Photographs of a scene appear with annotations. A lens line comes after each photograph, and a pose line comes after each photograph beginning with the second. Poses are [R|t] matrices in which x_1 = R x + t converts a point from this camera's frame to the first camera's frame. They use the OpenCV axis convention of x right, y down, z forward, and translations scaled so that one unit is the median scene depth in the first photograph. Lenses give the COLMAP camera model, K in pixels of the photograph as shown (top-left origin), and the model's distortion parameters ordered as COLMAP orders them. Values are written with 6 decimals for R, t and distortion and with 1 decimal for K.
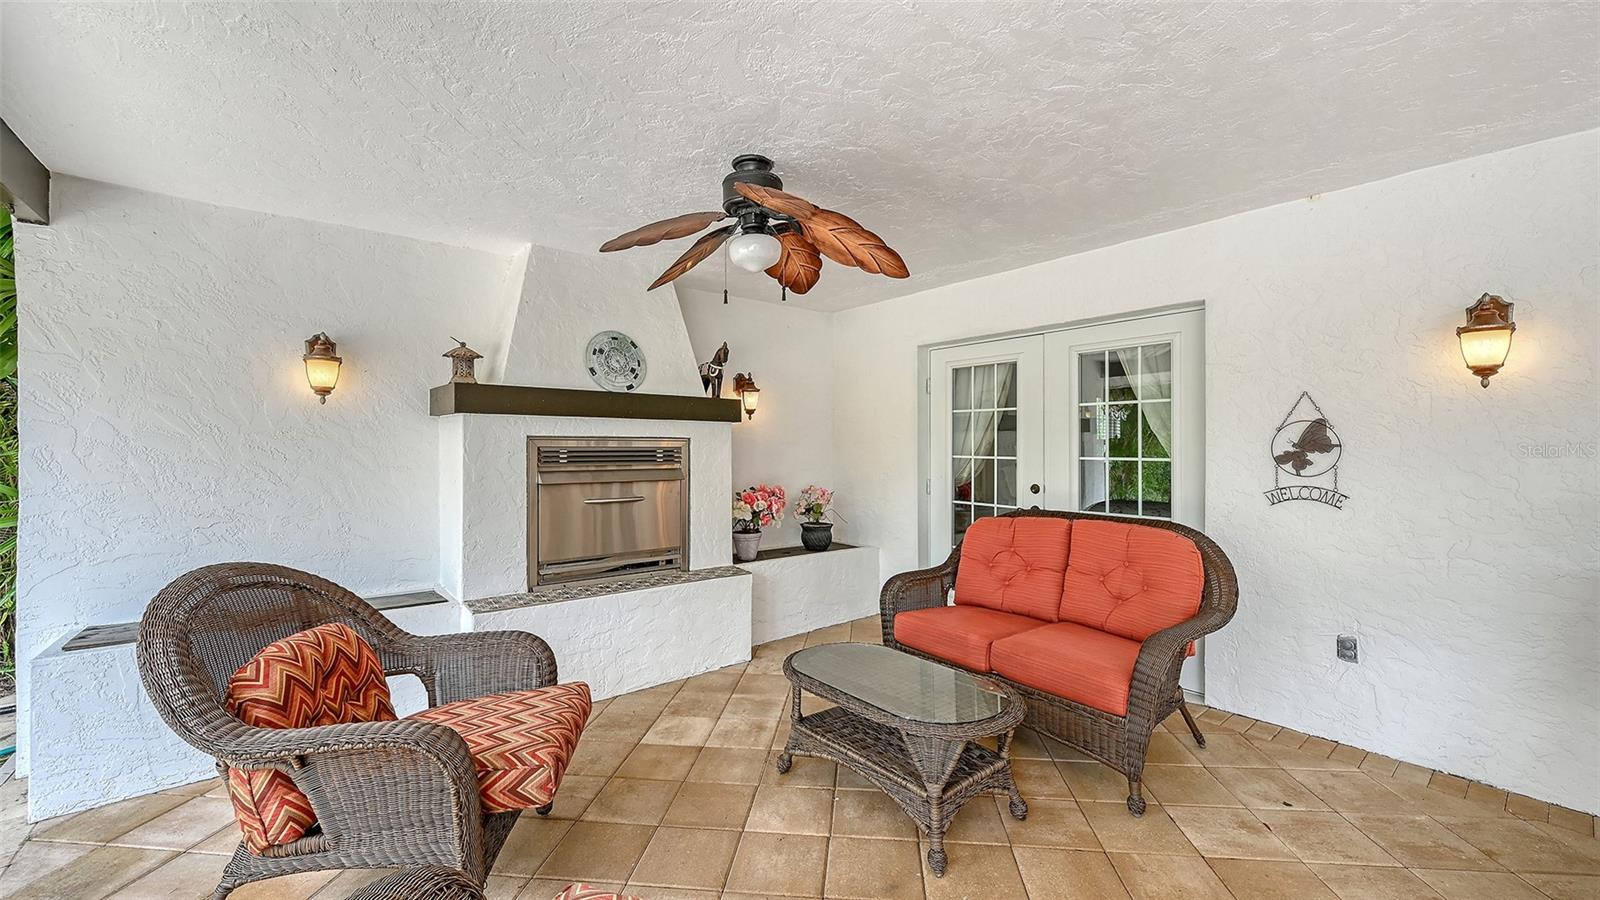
lens RADIAL K [[641.6, 0, 798.5], [0, 641.6, 452.8], [0, 0, 1]] dist [0.001073, 0.000174]
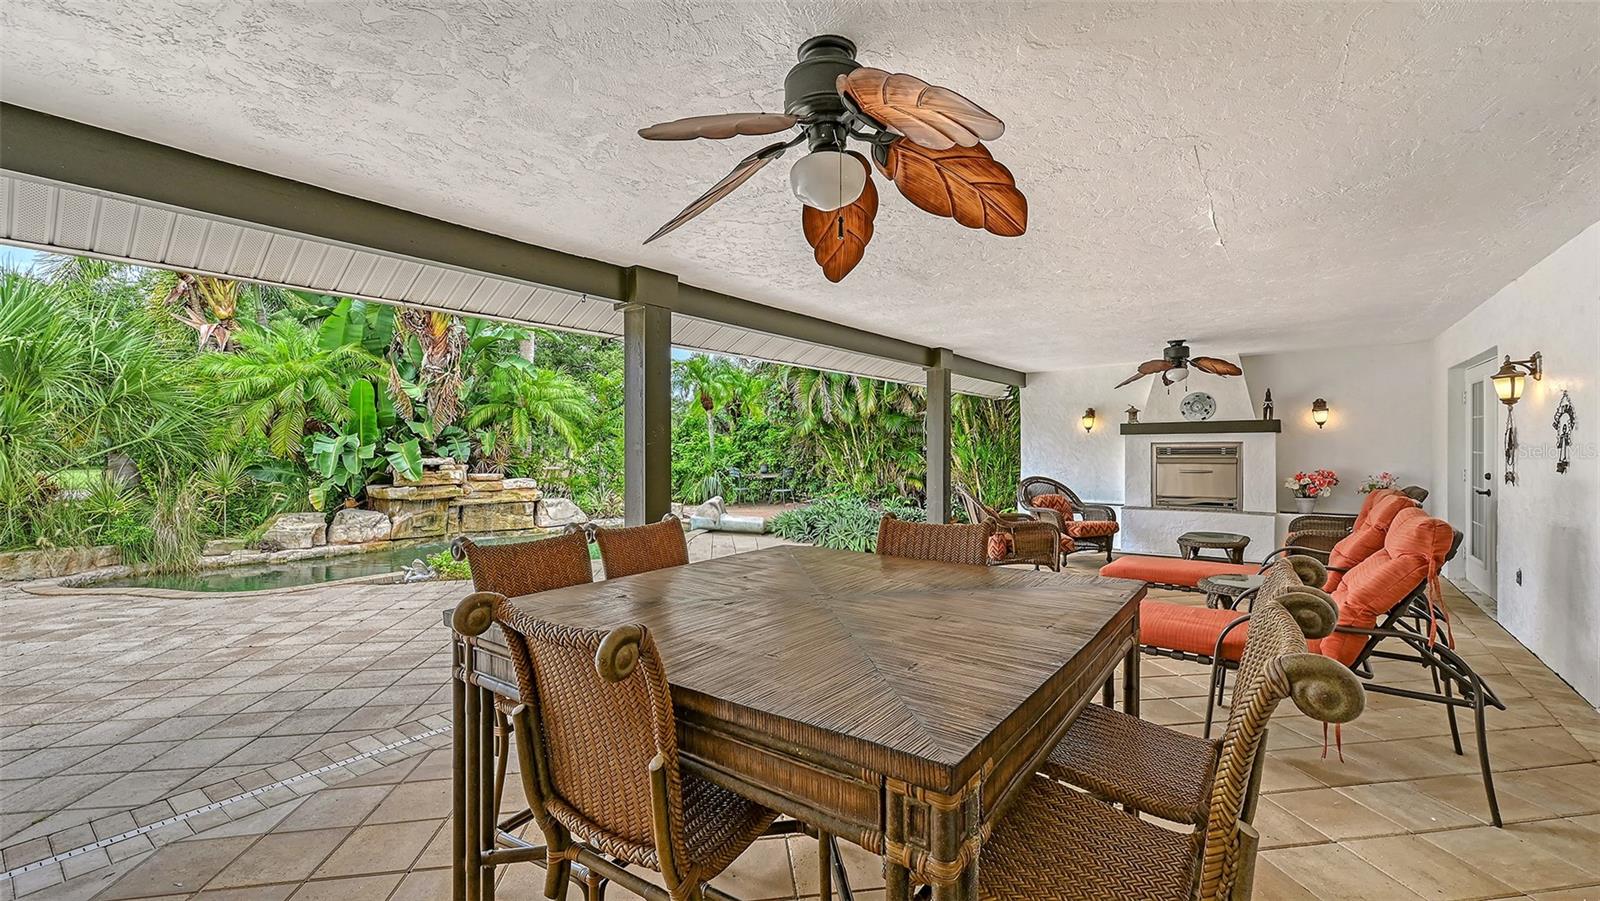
lens RADIAL K [[641.6, 0, 800.5], [0, 641.6, 448.6], [0, 0, 1]] dist [0.001073, 0.000174]
pose [[0.247993, 0.001287, -0.968761, 1.517721], [0.014386, 0.999884, 0.005011, -0.035156], [0.968655, -0.015179, 0.247946, -0.846387]]
